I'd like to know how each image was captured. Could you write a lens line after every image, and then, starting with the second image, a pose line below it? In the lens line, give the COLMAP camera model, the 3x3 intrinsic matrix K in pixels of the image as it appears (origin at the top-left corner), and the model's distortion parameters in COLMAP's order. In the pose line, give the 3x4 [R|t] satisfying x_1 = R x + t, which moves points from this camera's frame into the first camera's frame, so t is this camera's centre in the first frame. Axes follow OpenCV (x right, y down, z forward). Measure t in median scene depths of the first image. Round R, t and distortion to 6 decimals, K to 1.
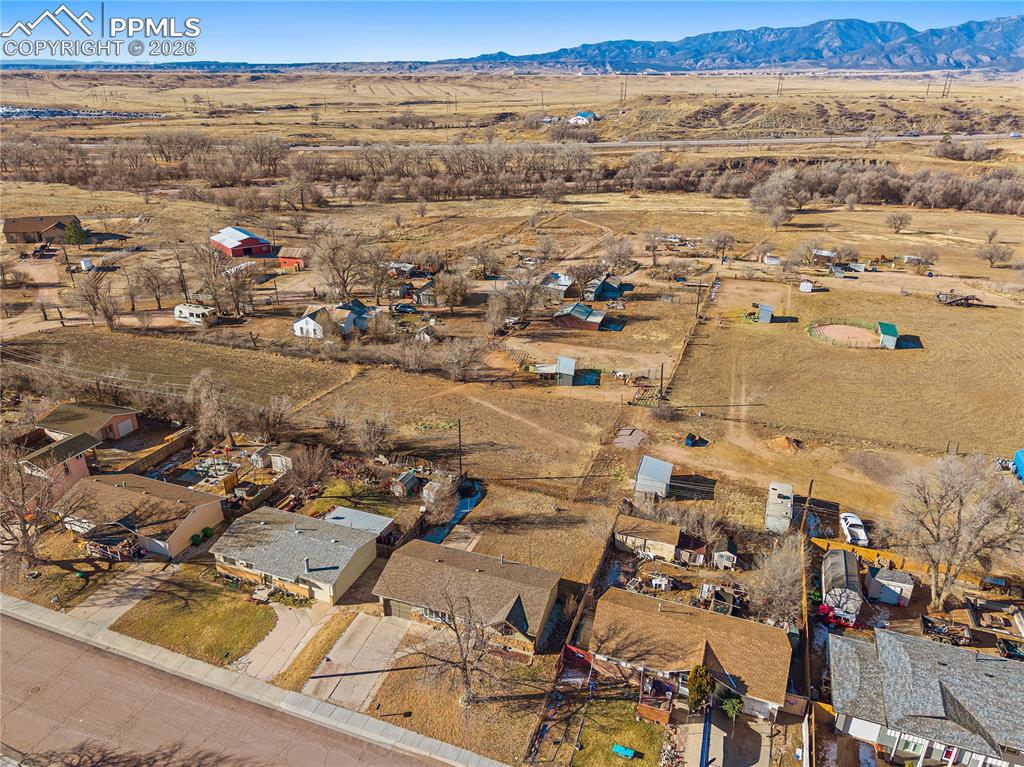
lens RADIAL K [[695.0, 0, 512.0], [0, 695.0, 383.5], [0, 0, 1]] dist [0.007253, -0.002841]
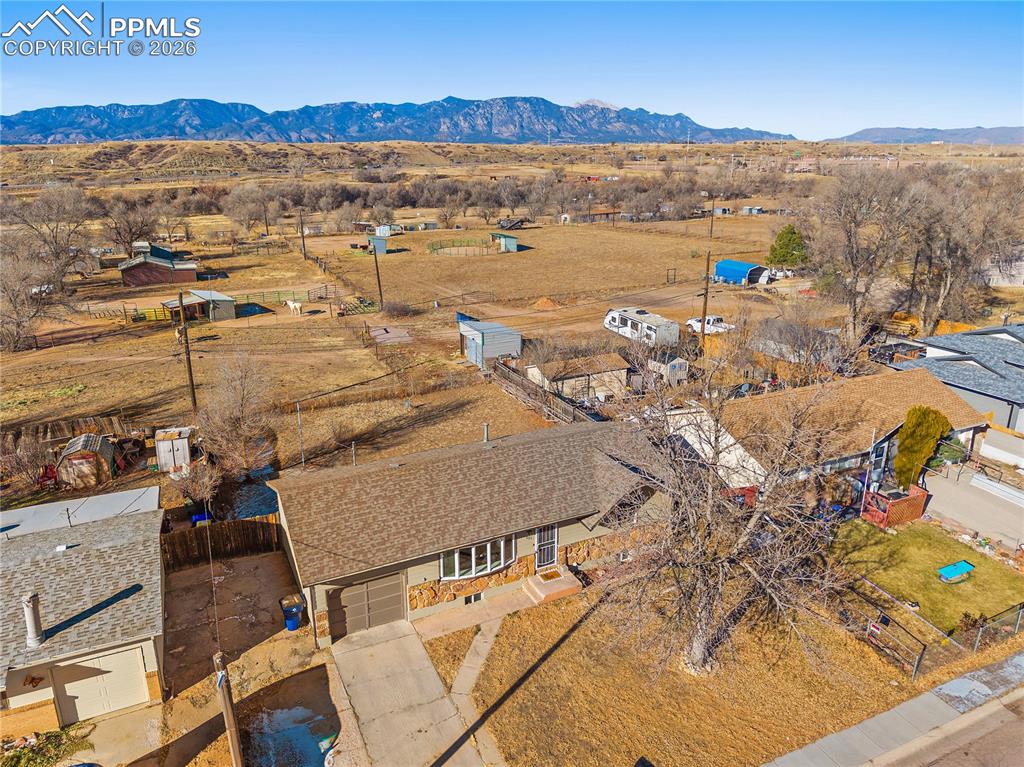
lens RADIAL K [[706.6, 0, 512.0], [0, 706.6, 383.5], [0, 0, 1]] dist [0.011418, -0.008992]
pose [[0.702600, -0.228172, 0.674011, -0.268746], [0.293667, 0.955749, 0.017425, 0.177000], [-0.648161, 0.185692, 0.738516, 0.502041]]
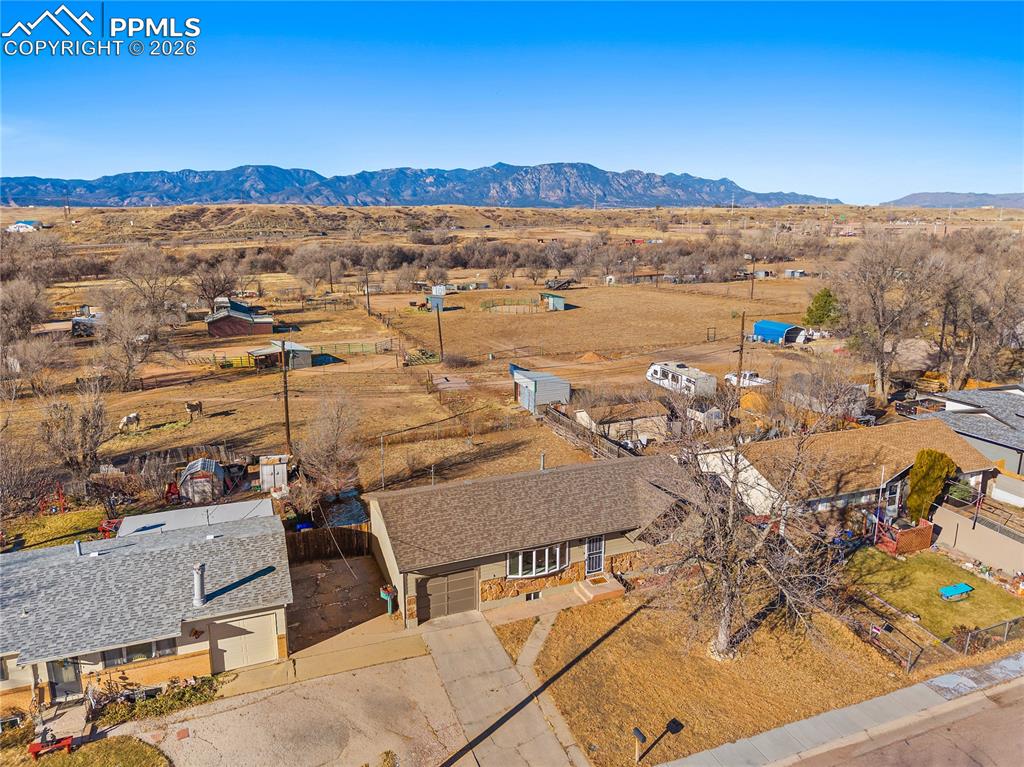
lens RADIAL K [[700.4, 0, 512.0], [0, 700.4, 383.5], [0, 0, 1]] dist [0.021423, -0.022345]
pose [[0.746941, -0.160139, 0.645318, -0.323460], [0.272098, 0.959190, -0.076919, 0.186537], [-0.606665, 0.233044, 0.760032, 0.458770]]
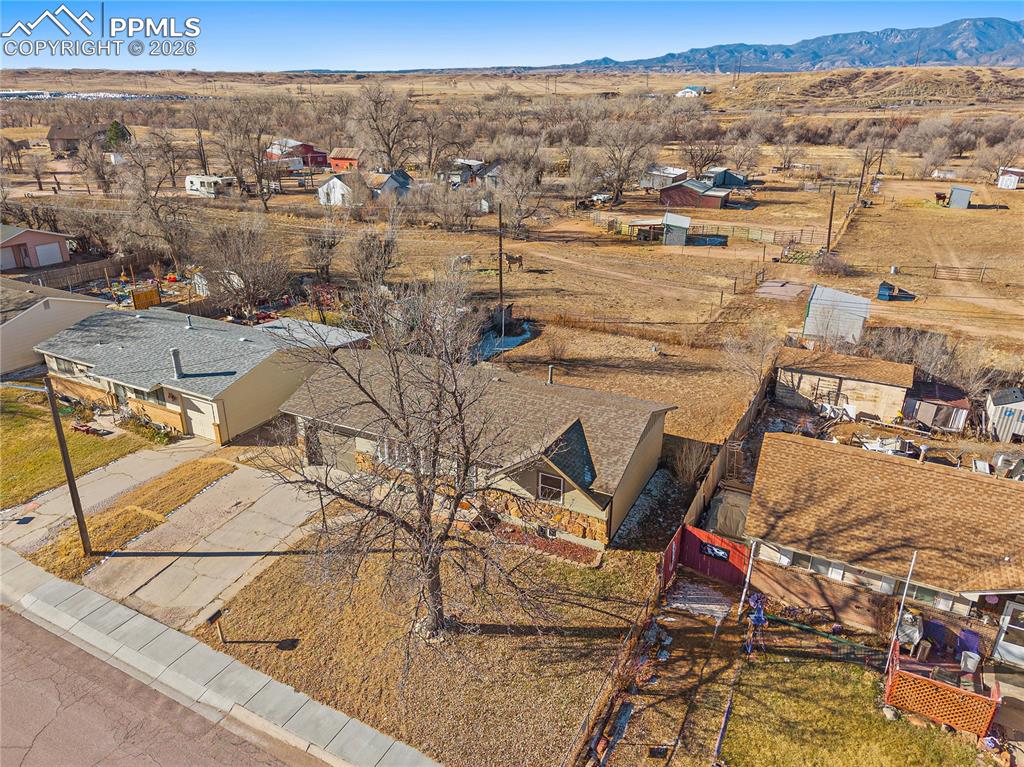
lens RADIAL K [[706.6, 0, 512.0], [0, 706.6, 383.5], [0, 0, 1]] dist [0.011418, -0.008992]
pose [[0.990956, 0.045553, -0.126216, 0.017803], [-0.047203, 0.998834, -0.010113, 0.217450], [0.125608, 0.015979, 0.991951, 0.408474]]
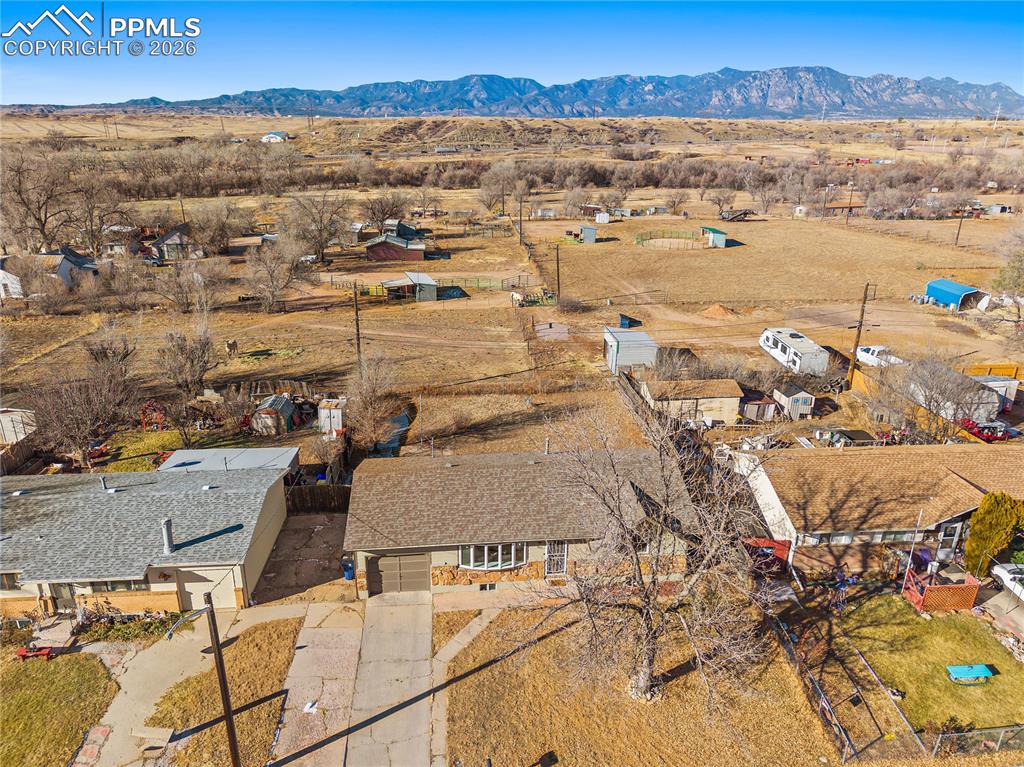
lens RADIAL K [[684.8, 0, 512.0], [0, 684.8, 383.5], [0, 0, 1]] dist [0.008853, -0.007037]
pose [[0.907080, -0.148508, 0.393892, -0.204836], [0.168930, 0.985473, -0.017473, 0.169595], [-0.385575, 0.082390, 0.918991, 0.407933]]
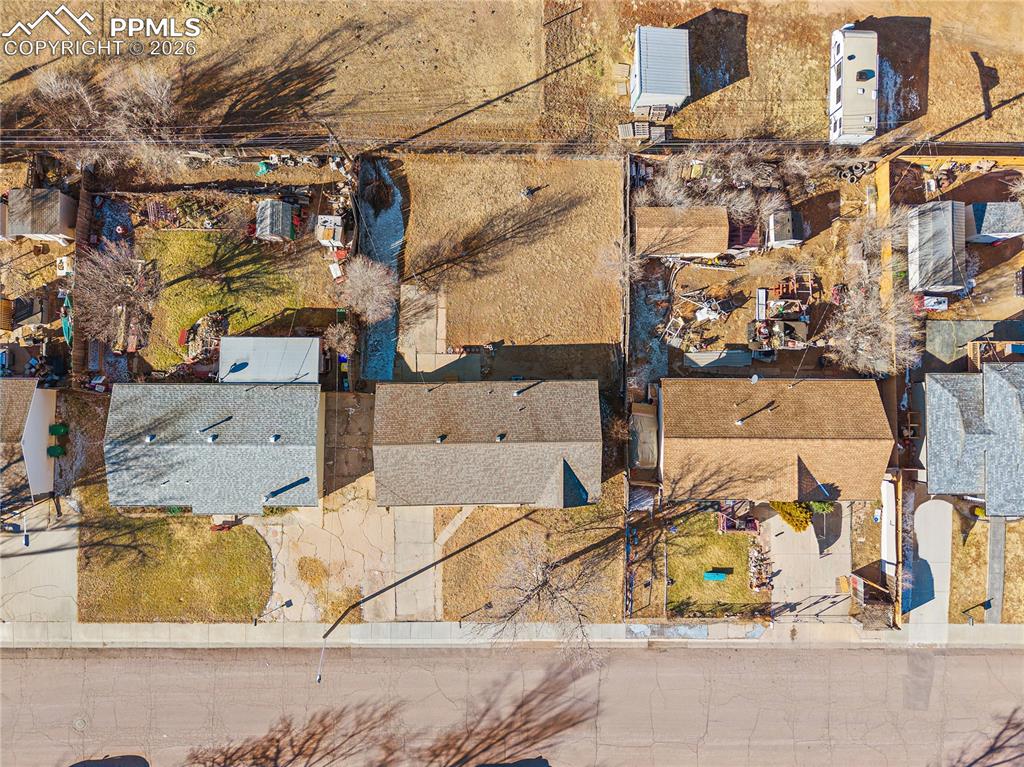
lens RADIAL K [[684.8, 0, 512.0], [0, 684.8, 383.5], [0, 0, 1]] dist [0.008853, -0.007037]
pose [[0.938557, -0.344619, 0.018675, -0.022768], [0.131357, 0.406735, 0.904053, -0.323806], [-0.319150, -0.846052, 0.427012, 0.576794]]
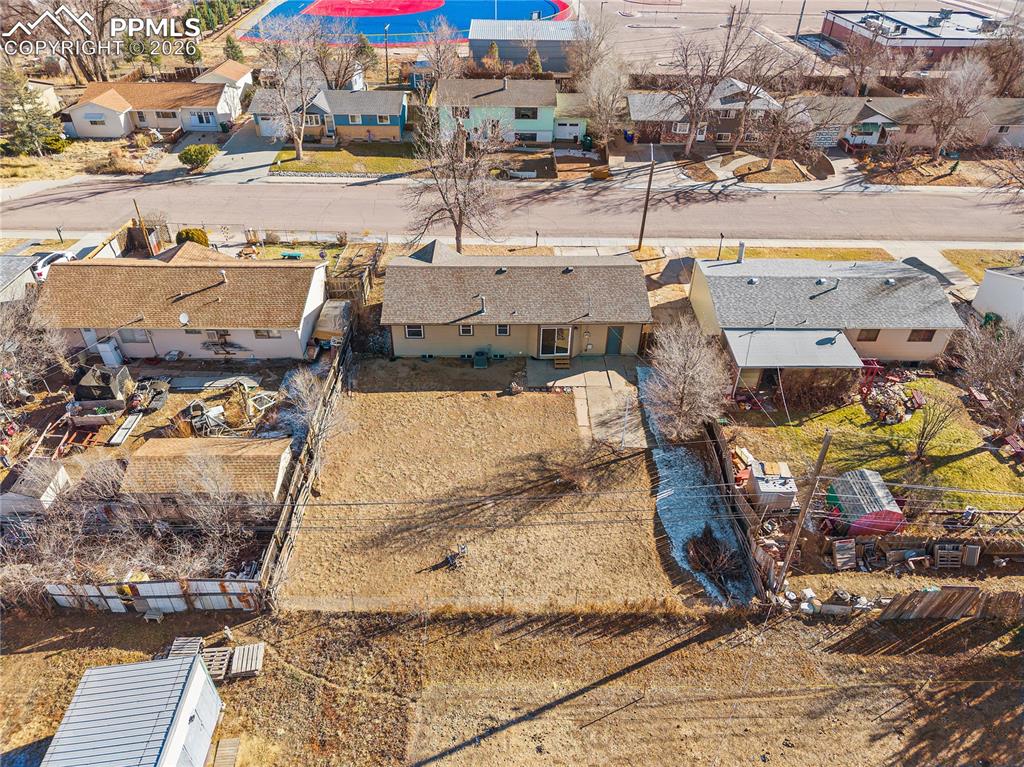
lens RADIAL K [[706.6, 0, 512.0], [0, 706.6, 383.5], [0, 0, 1]] dist [0.011418, -0.008992]
pose [[-0.932732, 0.192705, -0.304755, 0.132915], [-0.166014, 0.520769, 0.837400, -0.186220], [0.320078, 0.831664, -0.453746, 1.098537]]
